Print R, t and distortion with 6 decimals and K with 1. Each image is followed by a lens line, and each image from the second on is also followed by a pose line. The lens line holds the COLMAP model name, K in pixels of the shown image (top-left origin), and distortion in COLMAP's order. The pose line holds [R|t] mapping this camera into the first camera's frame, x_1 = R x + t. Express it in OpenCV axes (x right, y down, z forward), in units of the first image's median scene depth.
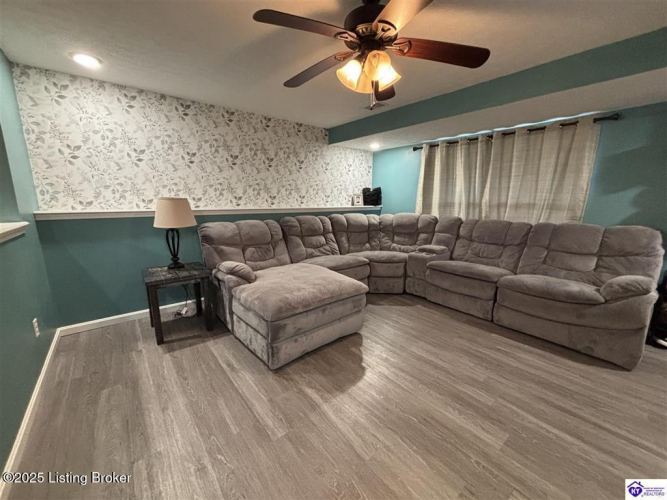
lens RADIAL K [[268.6, 0, 330.7], [0, 268.6, 250.8], [0, 0, 1]] dist [-0.000345, -0.000766]
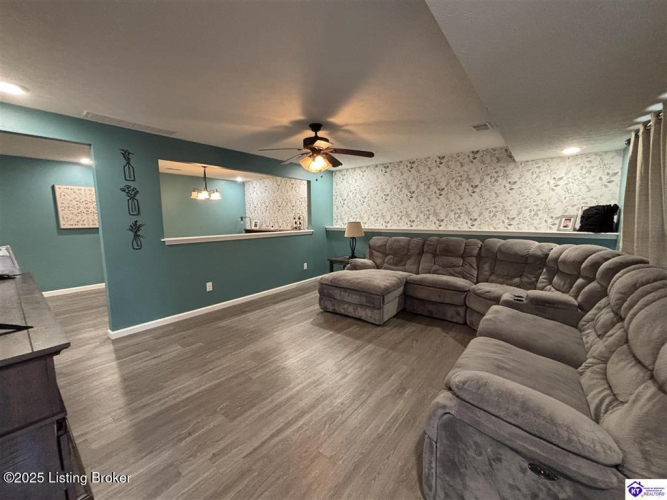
lens RADIAL K [[268.6, 0, 328.9], [0, 268.6, 252.7], [0, 0, 1]] dist [-0.000345, -0.000766]
pose [[0.197452, 0.120366, -0.972895, 0.906462], [-0.176338, 0.980607, 0.085532, -0.078707], [0.964322, 0.154670, 0.214848, 0.310320]]
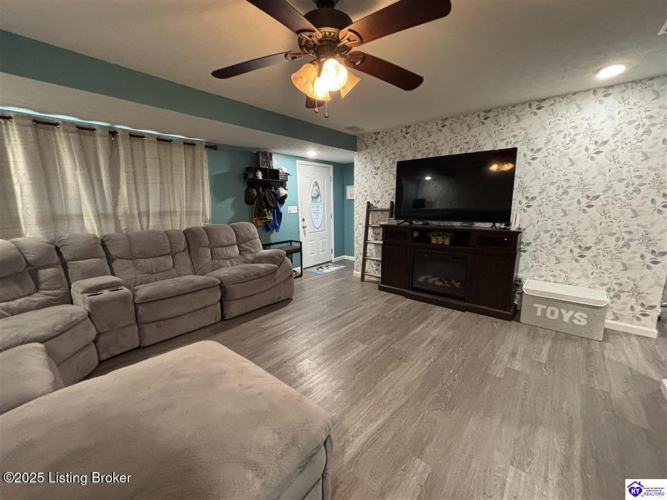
lens RADIAL K [[268.6, 0, 333.4], [0, 268.6, 250.7], [0, 0, 1]] dist [-0.000345, -0.000766]
pose [[-0.179125, -0.180563, 0.967115, -0.362895], [0.198579, 0.956146, 0.215295, -0.113089], [-0.963577, 0.230613, -0.135413, 0.504730]]
